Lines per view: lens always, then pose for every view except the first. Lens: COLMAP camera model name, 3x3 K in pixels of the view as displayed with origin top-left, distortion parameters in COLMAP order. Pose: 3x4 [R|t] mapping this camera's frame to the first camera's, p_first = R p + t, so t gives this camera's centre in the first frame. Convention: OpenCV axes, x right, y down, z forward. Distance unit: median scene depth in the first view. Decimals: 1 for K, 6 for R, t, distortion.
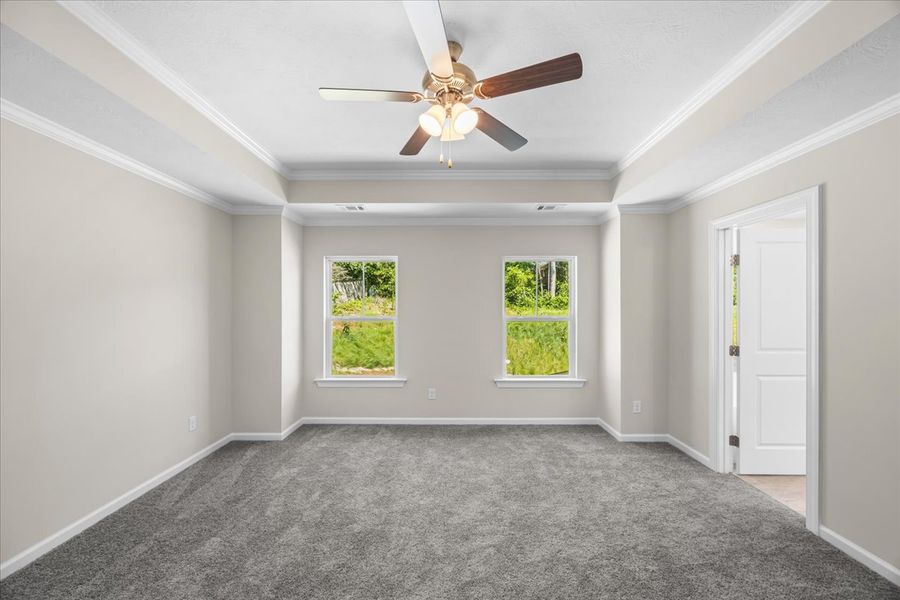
lens RADIAL K [[344.2, 0, 447.3], [0, 344.2, 307.8], [0, 0, 1]] dist [-0.003836, 0.000214]
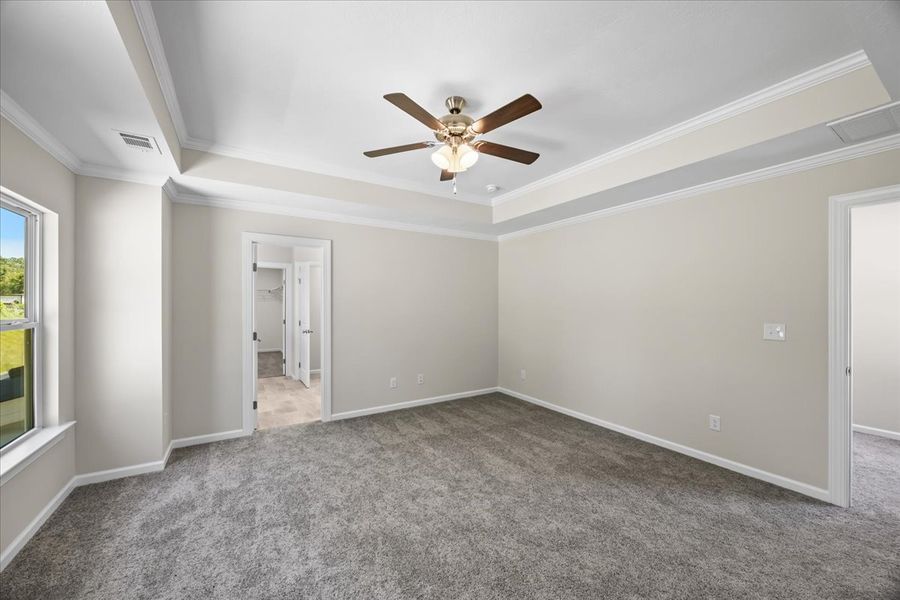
lens RADIAL K [[344.2, 0, 451.0], [0, 344.2, 303.4], [0, 0, 1]] dist [-0.003836, 0.000214]
pose [[-0.545639, 0.004372, 0.838009, -0.633055], [0.002608, 0.999990, -0.003519, 0.006481], [-0.838016, 0.000265, -0.545646, 1.031193]]
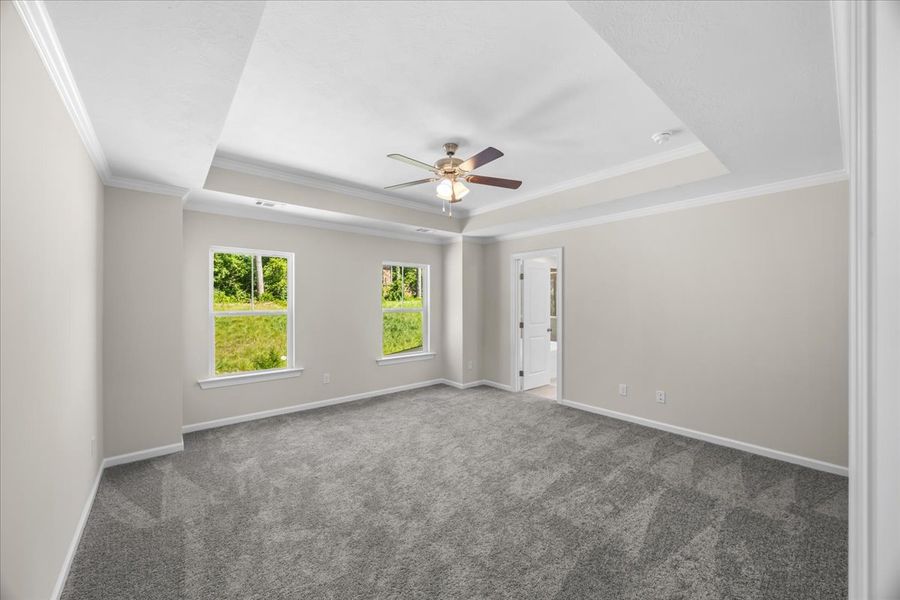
lens RADIAL K [[344.2, 0, 446.5], [0, 344.2, 301.3], [0, 0, 1]] dist [-0.003836, 0.000214]
pose [[0.760734, 0.001412, 0.649062, -0.651872], [-0.000048, 0.999998, -0.002119, -0.000137], [-0.649064, 0.001581, 0.760732, -0.149573]]
